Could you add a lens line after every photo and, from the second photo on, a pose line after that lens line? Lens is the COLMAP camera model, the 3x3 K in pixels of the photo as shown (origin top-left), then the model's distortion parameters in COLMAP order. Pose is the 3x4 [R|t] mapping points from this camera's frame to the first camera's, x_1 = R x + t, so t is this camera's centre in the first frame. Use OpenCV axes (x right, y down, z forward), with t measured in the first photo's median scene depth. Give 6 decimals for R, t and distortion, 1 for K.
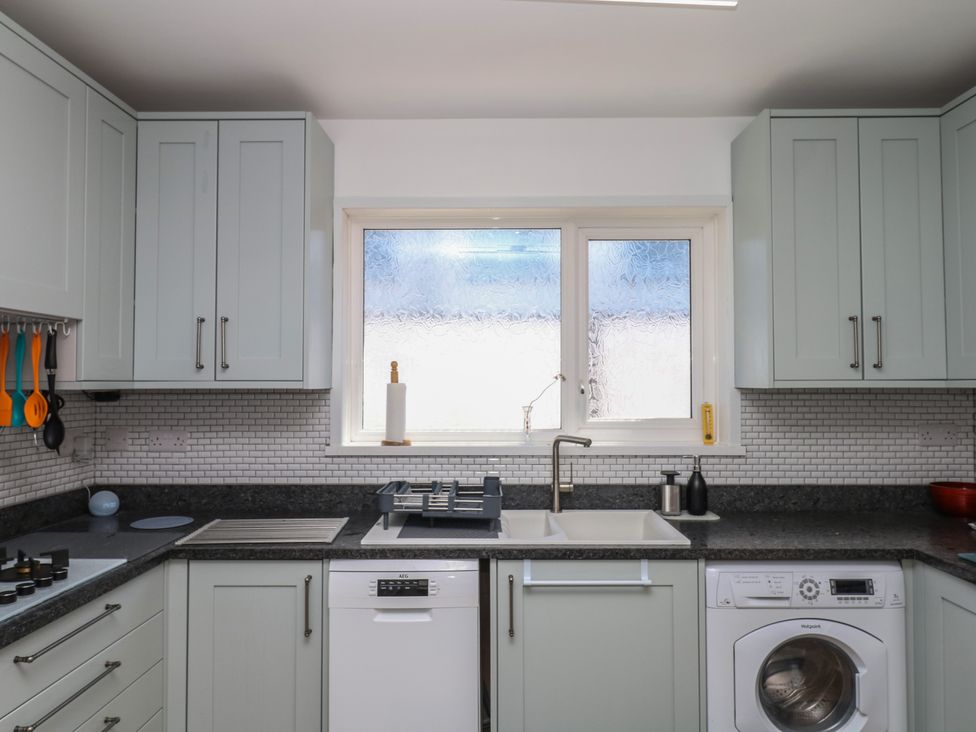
lens RADIAL K [[665.3, 0, 488.0], [0, 665.3, 366.0], [0, 0, 1]] dist [-0.004061, -0.004036]
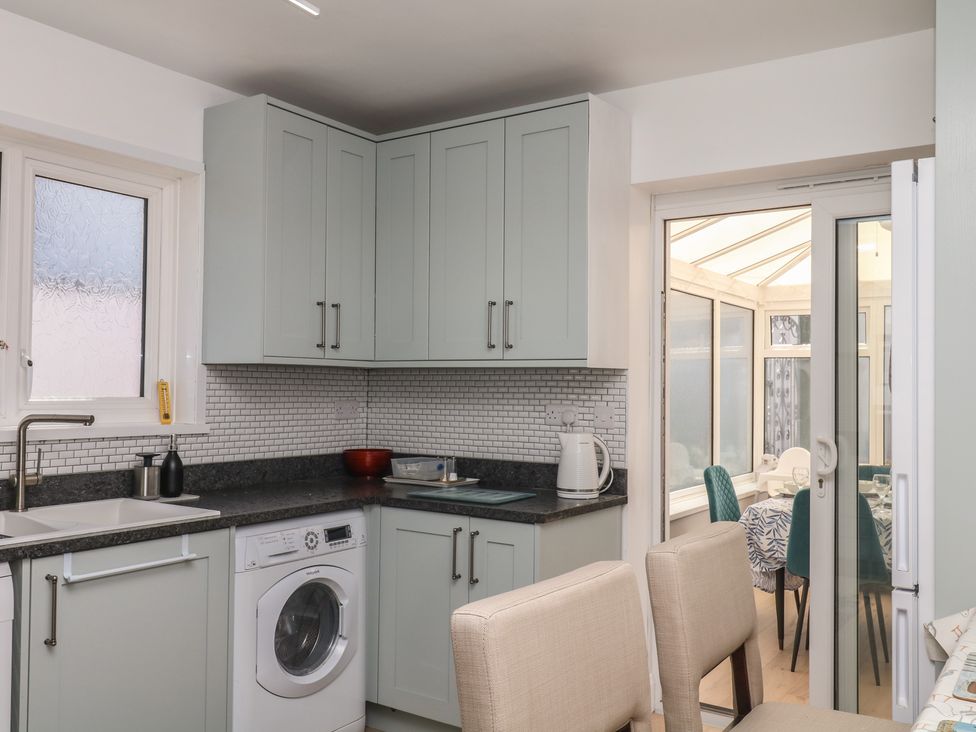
lens RADIAL K [[908.2, 0, 488.0], [0, 908.2, 366.0], [0, 0, 1]] dist [-0.001580, 0.012584]
pose [[0.568254, 0.022250, 0.822553, -0.494743], [-0.037594, 0.999293, -0.001060, 0.022272], [-0.821994, -0.030321, 0.568688, -0.096314]]
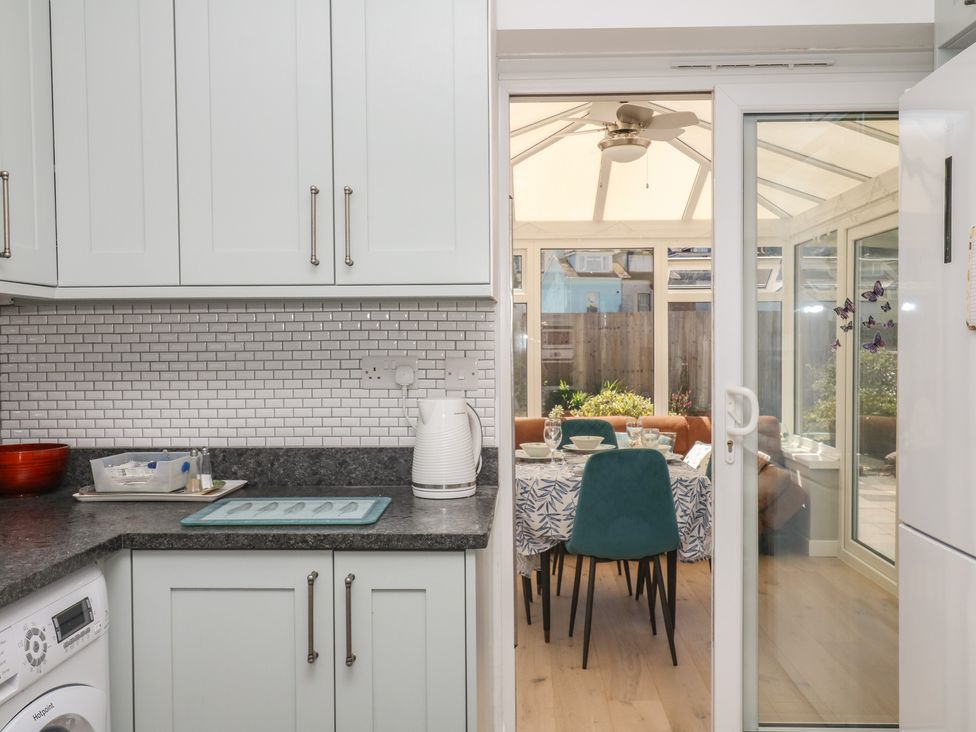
lens RADIAL K [[908.2, 0, 488.0], [0, 908.2, 366.0], [0, 0, 1]] dist [-0.001580, 0.012584]
pose [[0.026977, -0.024142, 0.999345, -0.198123], [-0.025428, 0.999368, 0.024828, 0.059678], [-0.999313, -0.026081, 0.026346, 0.481919]]
